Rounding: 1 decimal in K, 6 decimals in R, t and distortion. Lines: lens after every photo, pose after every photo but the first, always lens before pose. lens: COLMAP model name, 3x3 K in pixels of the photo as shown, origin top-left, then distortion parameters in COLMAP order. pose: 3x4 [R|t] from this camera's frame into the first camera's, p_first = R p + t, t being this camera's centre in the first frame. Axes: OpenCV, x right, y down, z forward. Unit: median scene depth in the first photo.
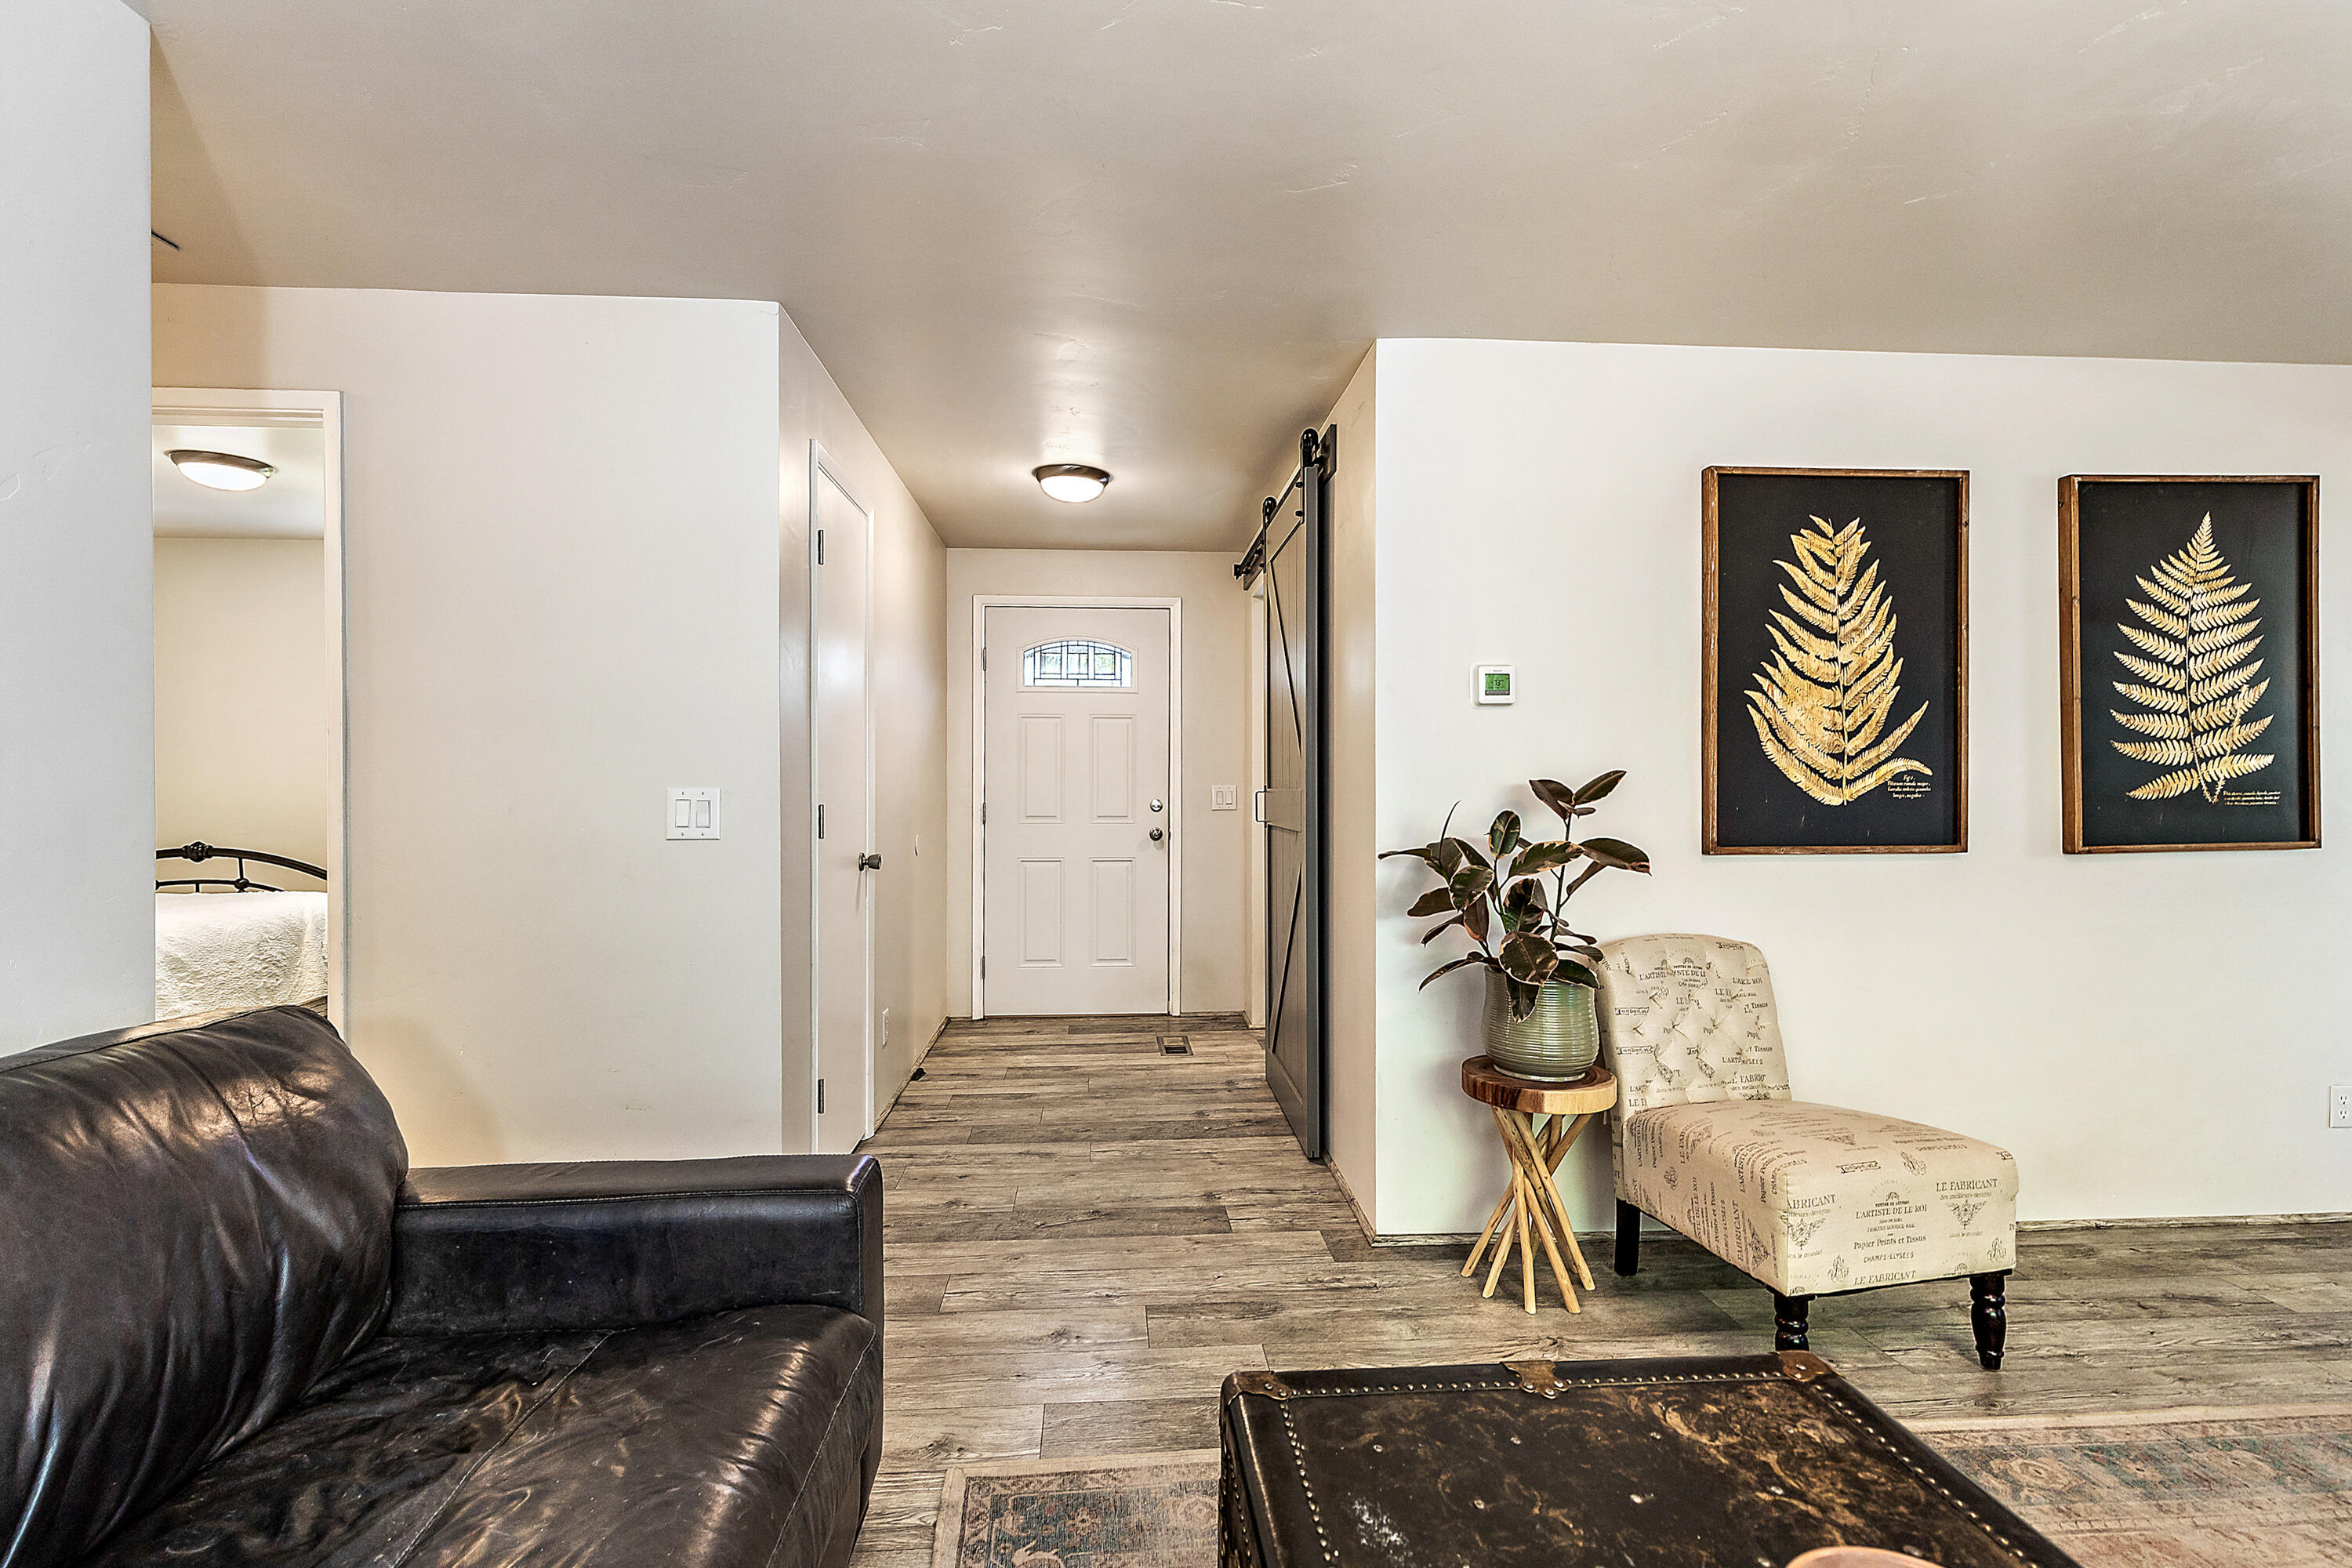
lens RADIAL K [[1077.4, 0, 1175.0], [0, 1077.4, 785.3], [0, 0, 1]] dist [0.013261, -0.002602]
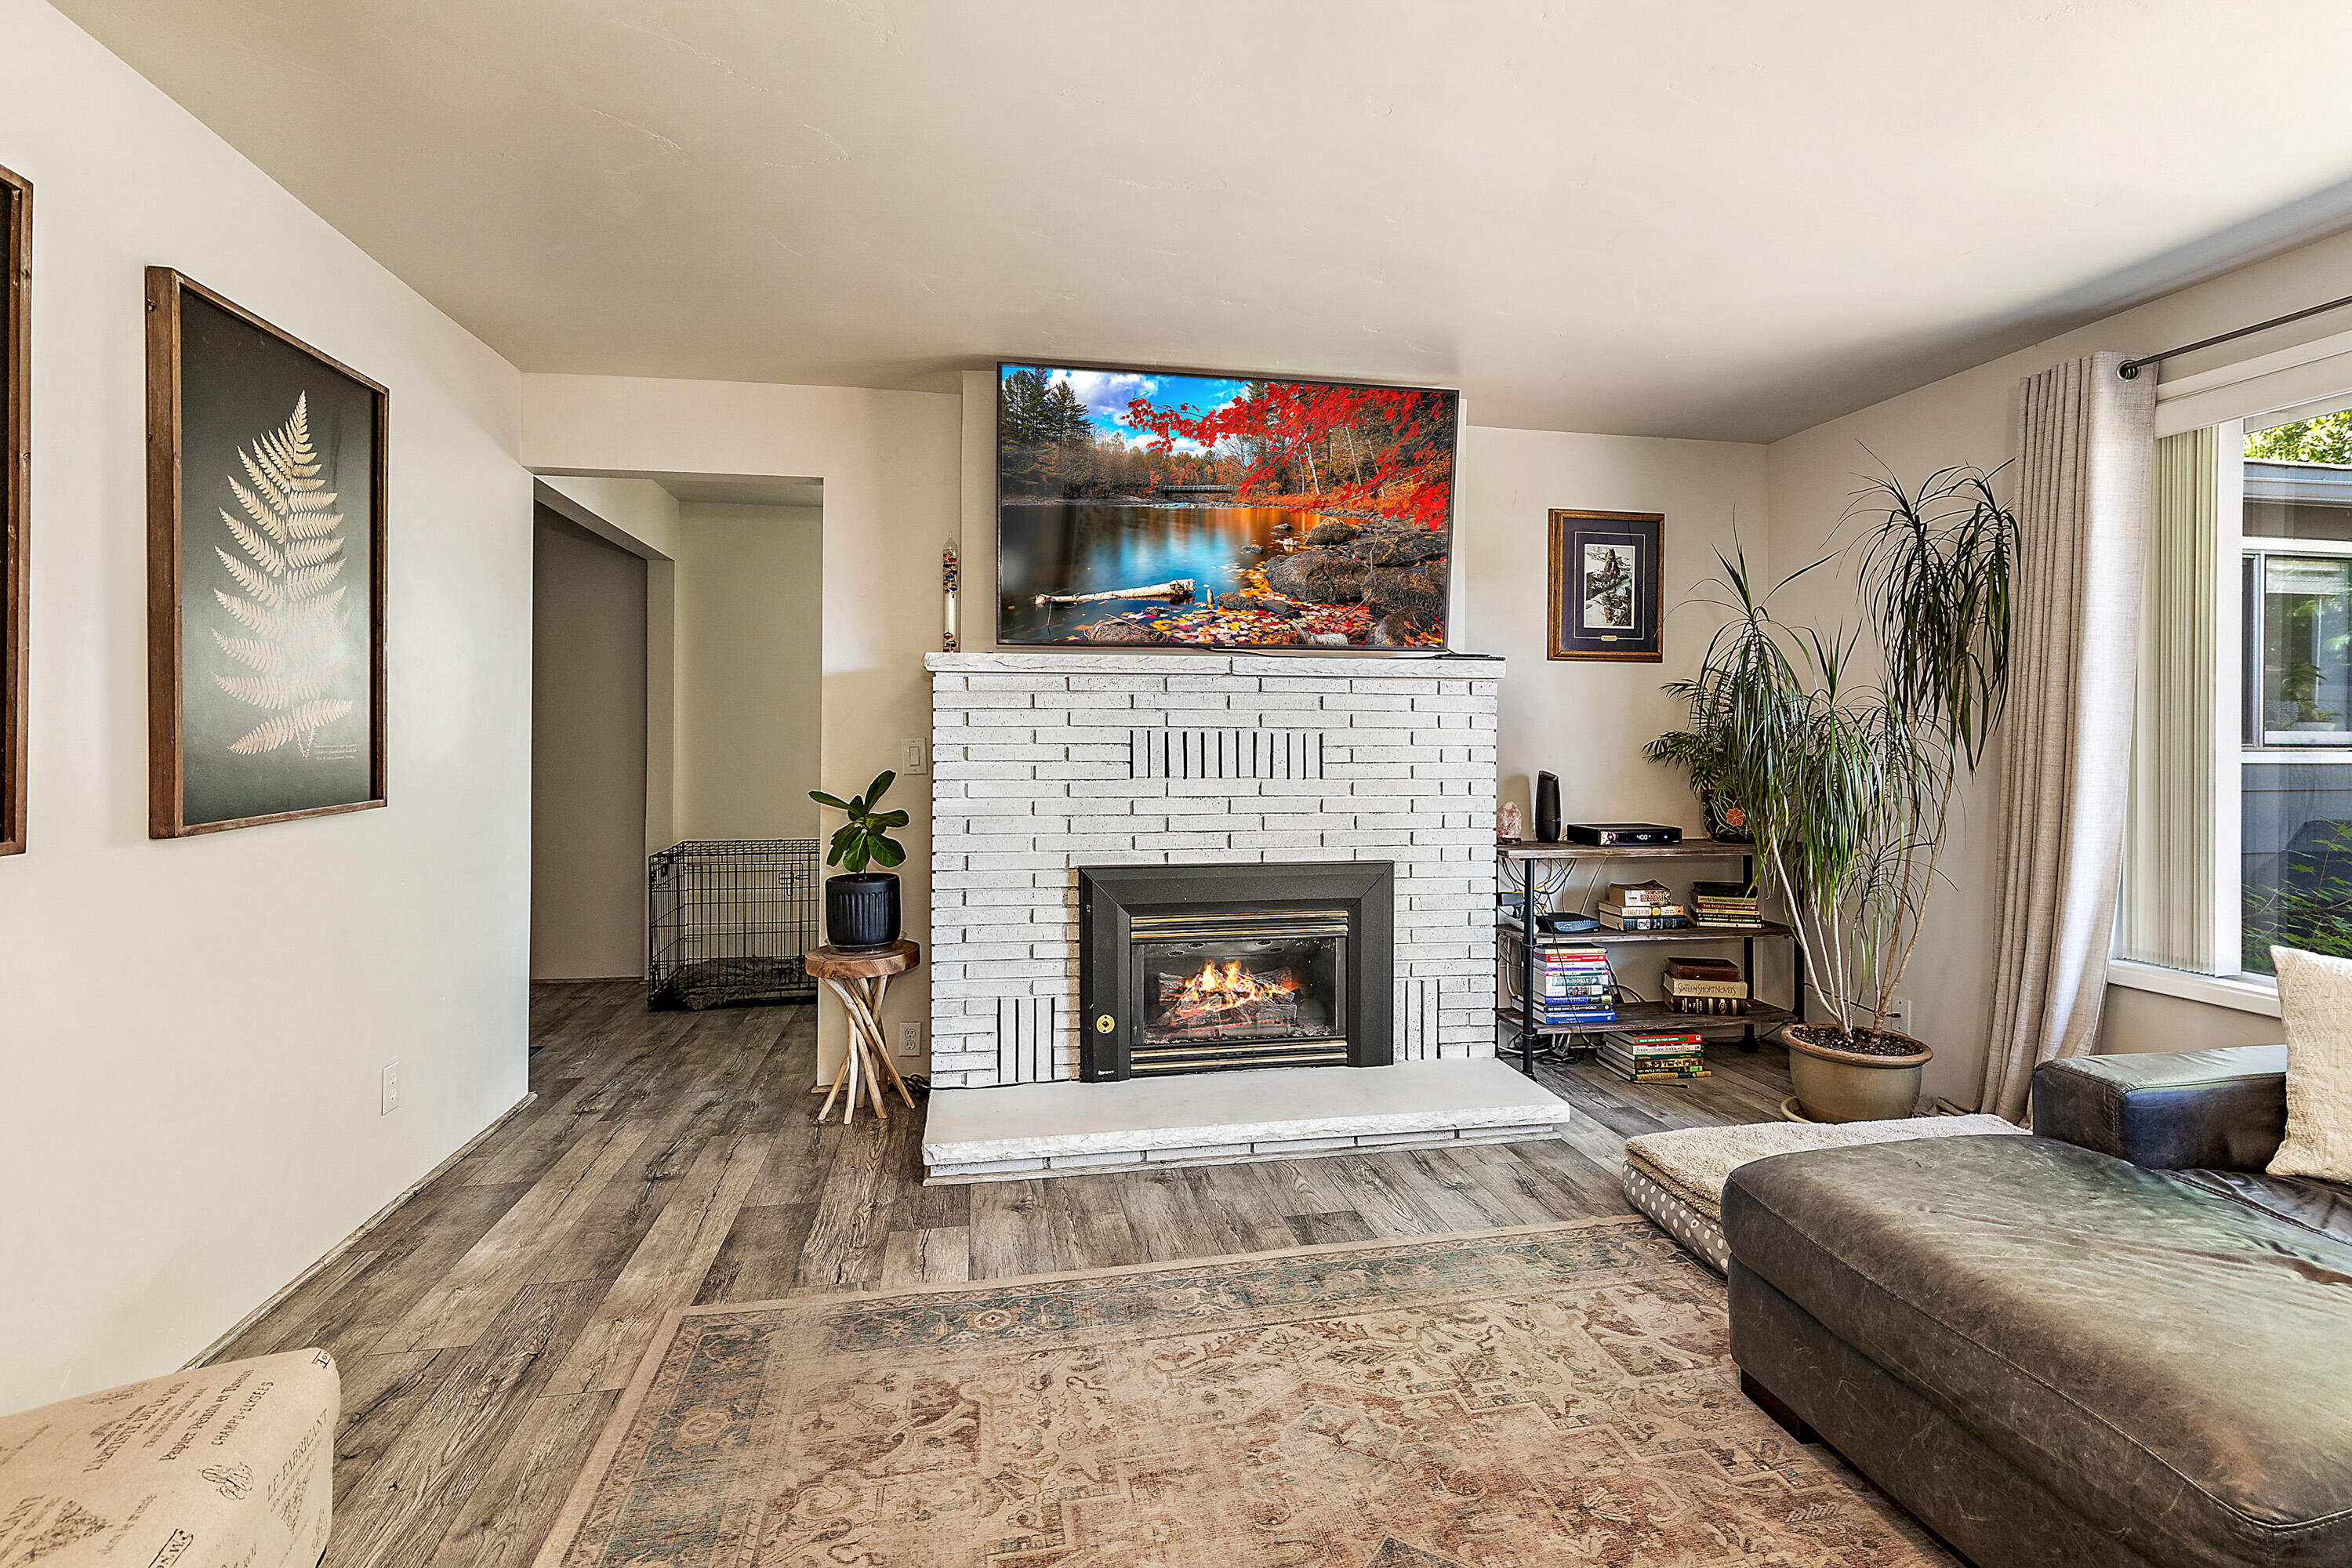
lens RADIAL K [[1077.4, 0, 1180.6], [0, 1077.4, 738.5], [0, 0, 1]] dist [0.013261, -0.002602]
pose [[-0.121149, 0.000009, 0.992634, 0.088451], [-0.003487, 0.999994, -0.000434, -0.000018], [-0.992628, -0.003514, -0.121148, 0.463015]]
